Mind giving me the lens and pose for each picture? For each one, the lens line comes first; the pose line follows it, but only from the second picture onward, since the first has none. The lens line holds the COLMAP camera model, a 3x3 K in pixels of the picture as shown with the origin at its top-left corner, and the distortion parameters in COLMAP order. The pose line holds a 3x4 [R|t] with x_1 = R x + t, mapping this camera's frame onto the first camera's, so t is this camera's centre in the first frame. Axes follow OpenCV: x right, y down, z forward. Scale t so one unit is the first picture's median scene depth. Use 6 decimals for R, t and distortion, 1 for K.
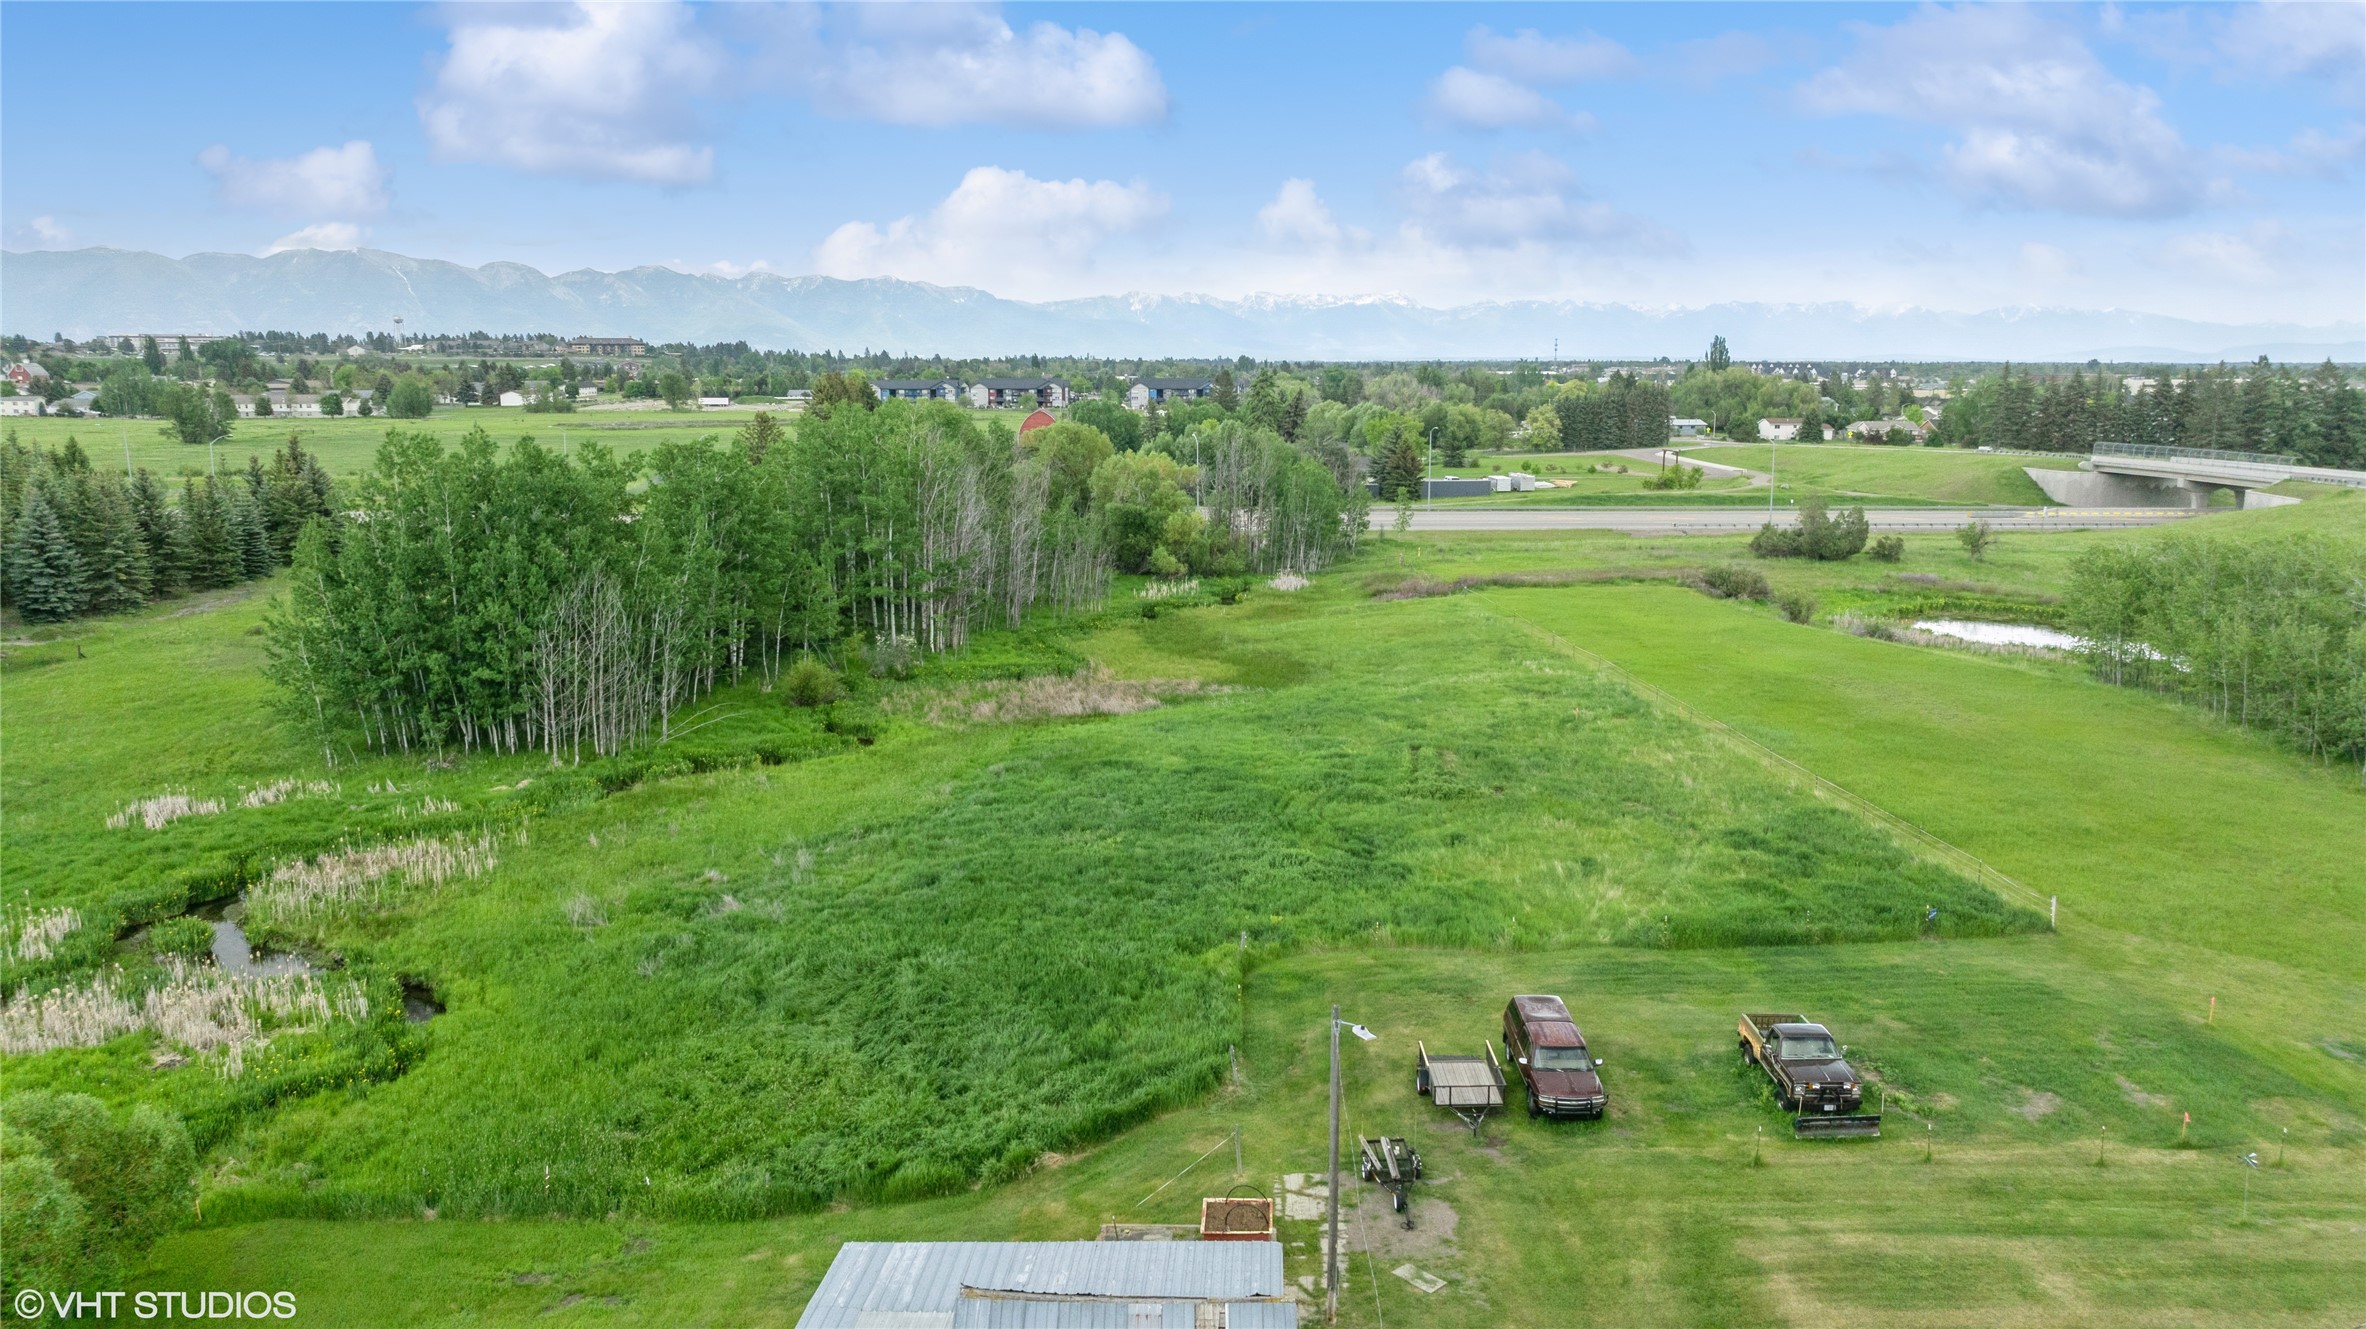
lens RADIAL K [[1678.8, 0, 1183.0], [0, 1678.8, 664.5], [0, 0, 1]] dist [-0.010046, 0.001103]
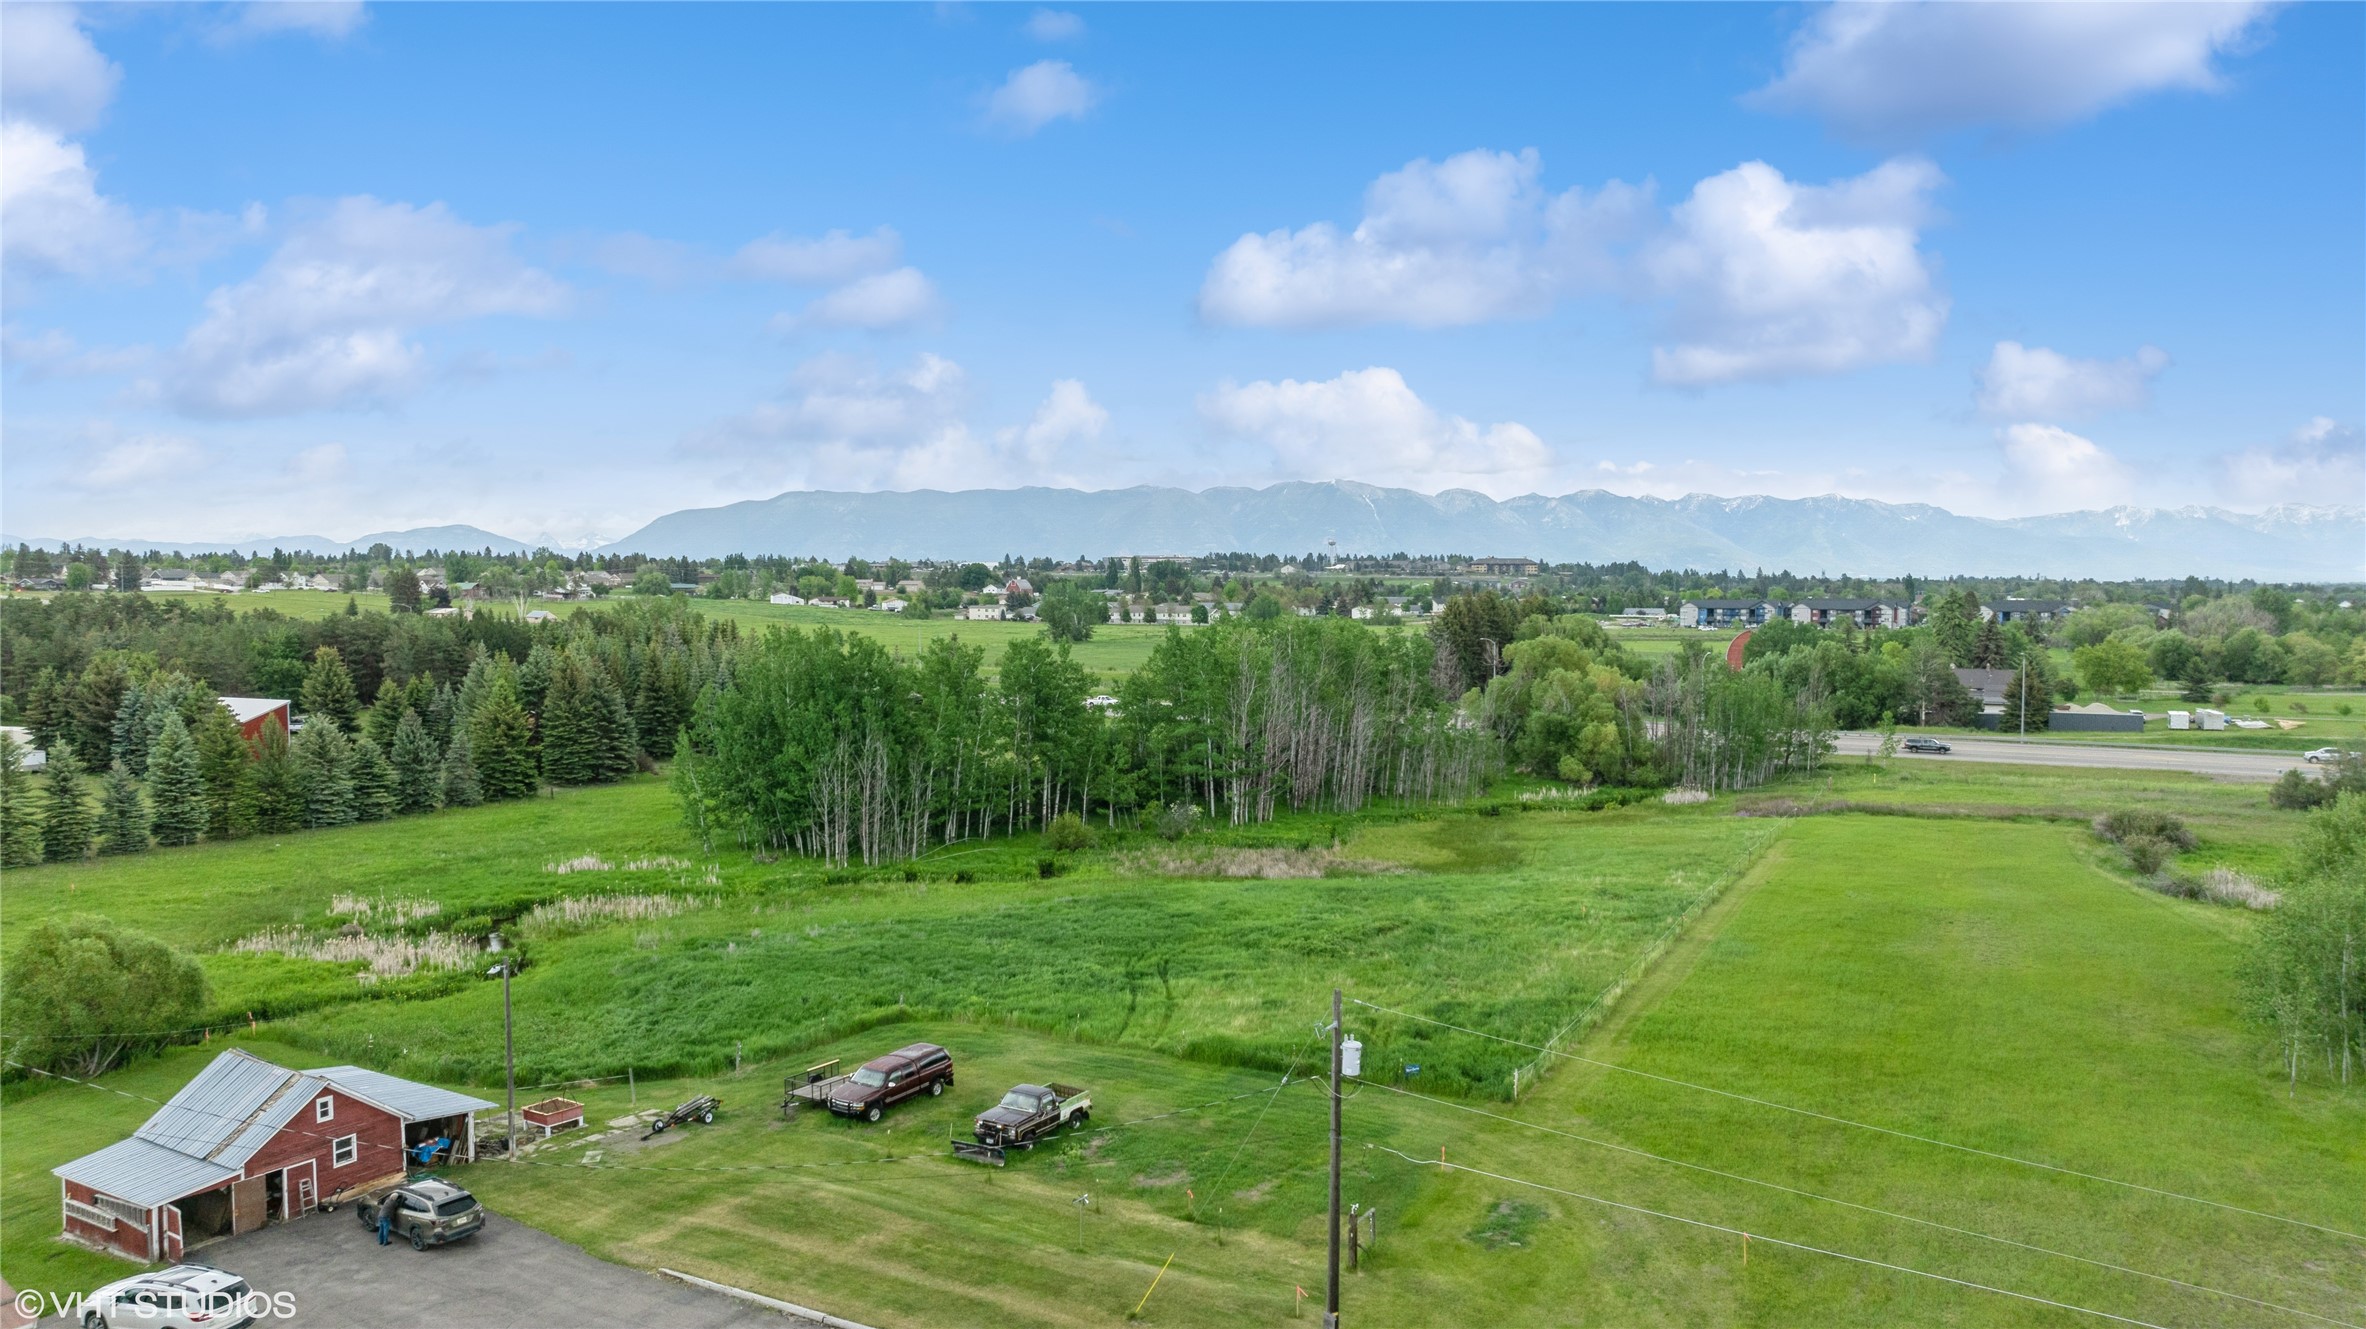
lens RADIAL K [[1678.8, 0, 1183.0], [0, 1678.8, 664.5], [0, 0, 1]] dist [-0.010046, 0.001103]
pose [[0.849649, 0.029729, -0.526510, 0.420530], [-0.097066, 0.990168, -0.100729, 0.004320], [0.518338, 0.136690, 0.844181, -0.028921]]
